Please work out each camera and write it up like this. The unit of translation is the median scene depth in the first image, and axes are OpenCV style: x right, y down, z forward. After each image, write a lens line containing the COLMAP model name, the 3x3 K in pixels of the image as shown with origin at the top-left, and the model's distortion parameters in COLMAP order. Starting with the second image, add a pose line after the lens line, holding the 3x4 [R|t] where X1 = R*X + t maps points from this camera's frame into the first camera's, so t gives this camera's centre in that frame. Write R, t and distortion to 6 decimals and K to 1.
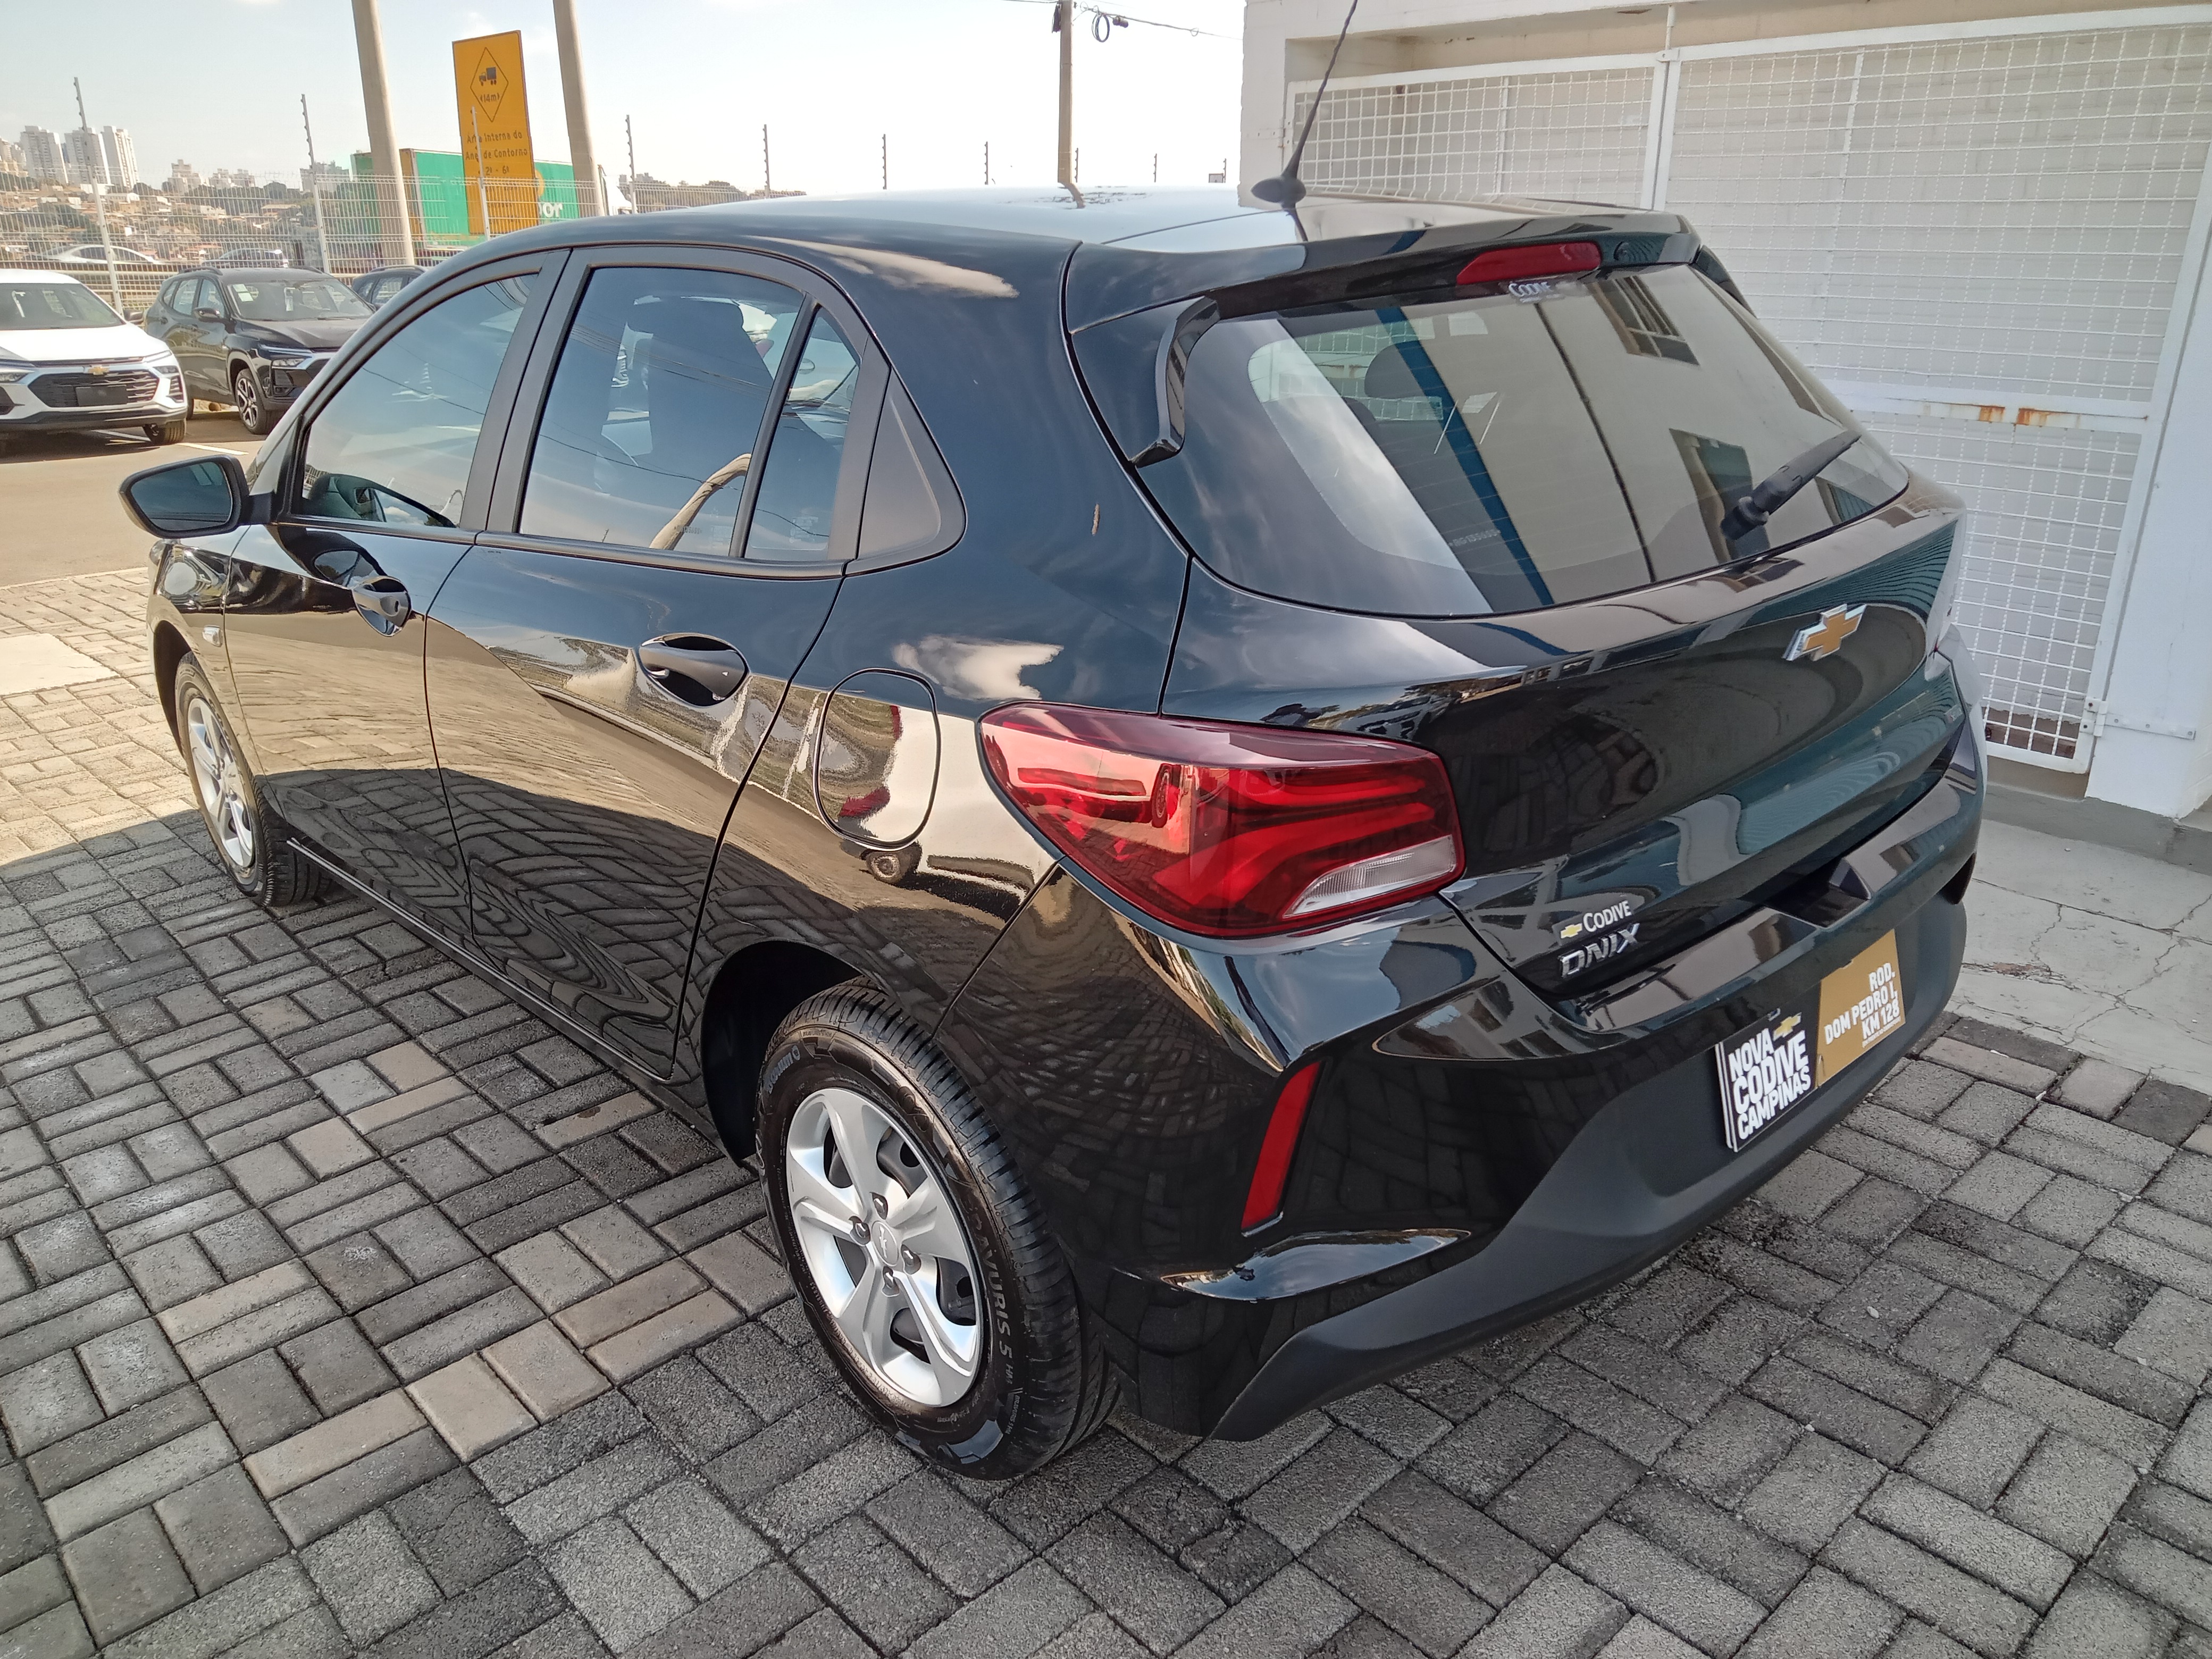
lens RADIAL K [[1623.0, 0, 1106.0], [0, 1623.0, 829.5], [0, 0, 1]] dist [0.111040, -0.168729]
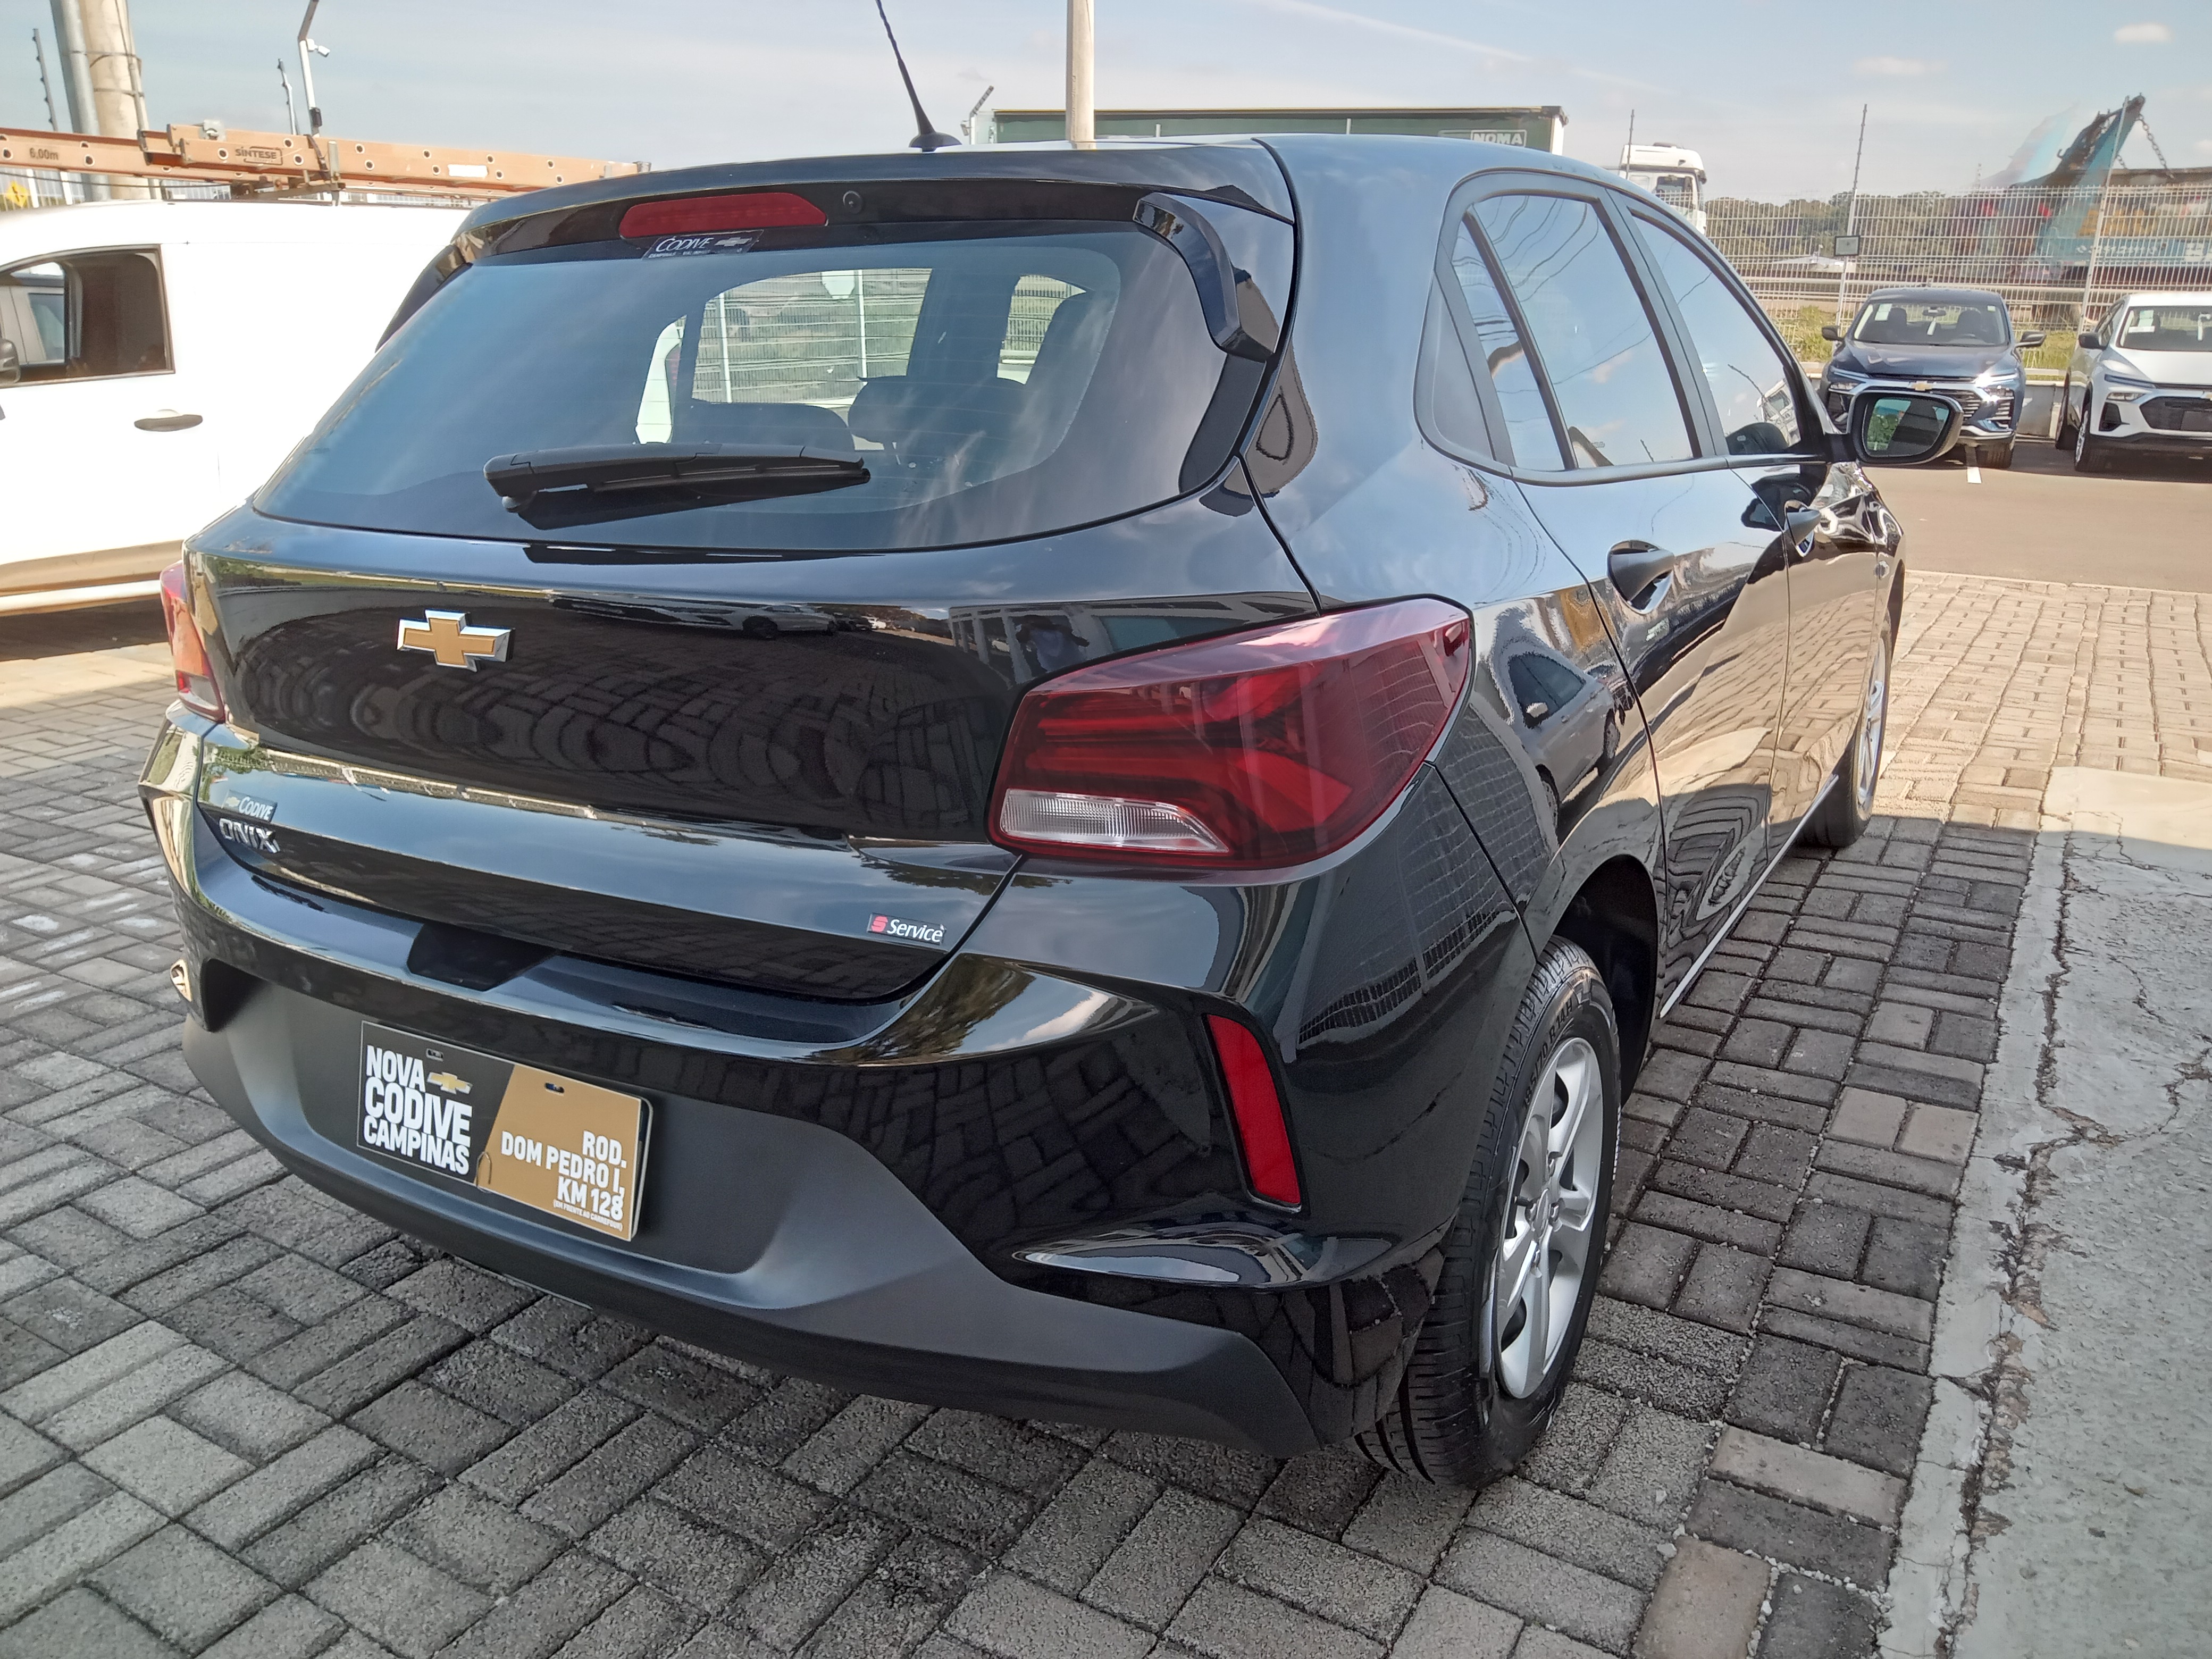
lens RADIAL K [[1623.0, 0, 1106.0], [0, 1623.0, 829.5], [0, 0, 1]] dist [0.111040, -0.168729]
pose [[0.269816, 0.307583, -0.912465, 1.275204], [-0.324488, 0.921228, 0.214585, -0.307363], [0.906591, 0.238185, 0.348369, 0.989439]]
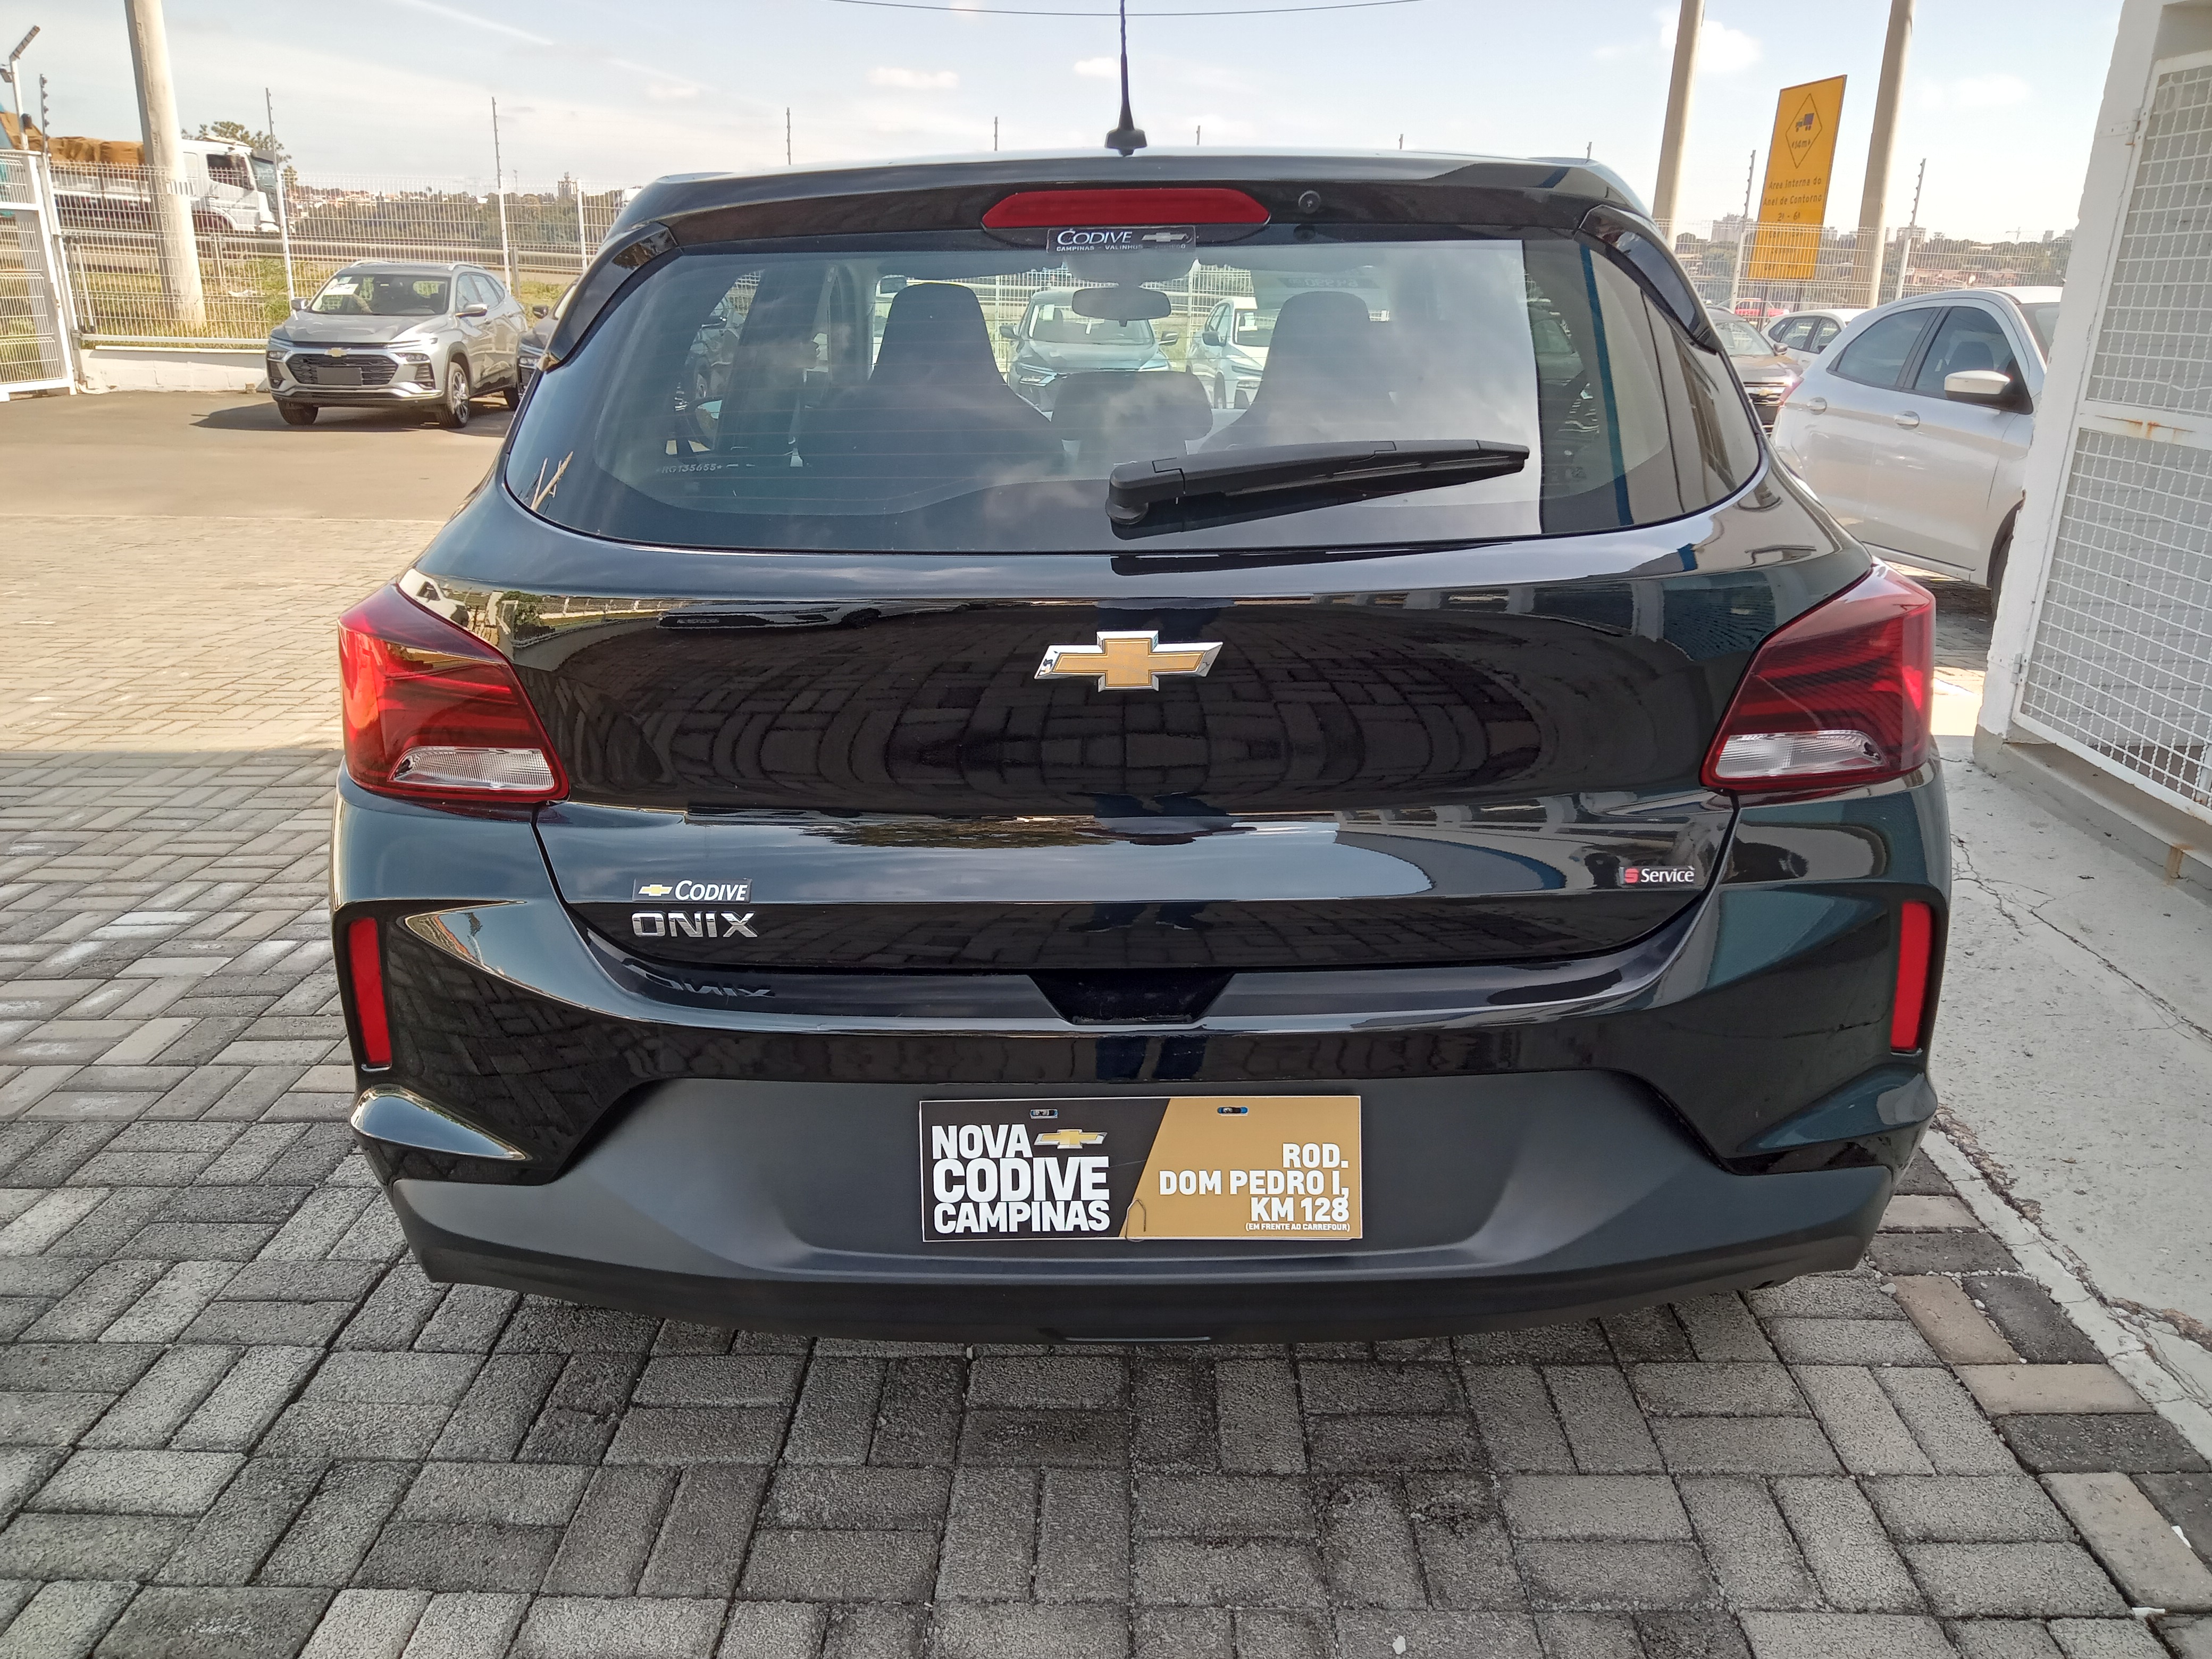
lens RADIAL K [[1623.0, 0, 1106.0], [0, 1623.0, 829.5], [0, 0, 1]] dist [0.111040, -0.168729]
pose [[0.717322, 0.237152, -0.655140, 0.926848], [-0.255937, 0.964241, 0.068813, -0.088651], [0.648032, 0.118314, 0.752367, 0.391376]]
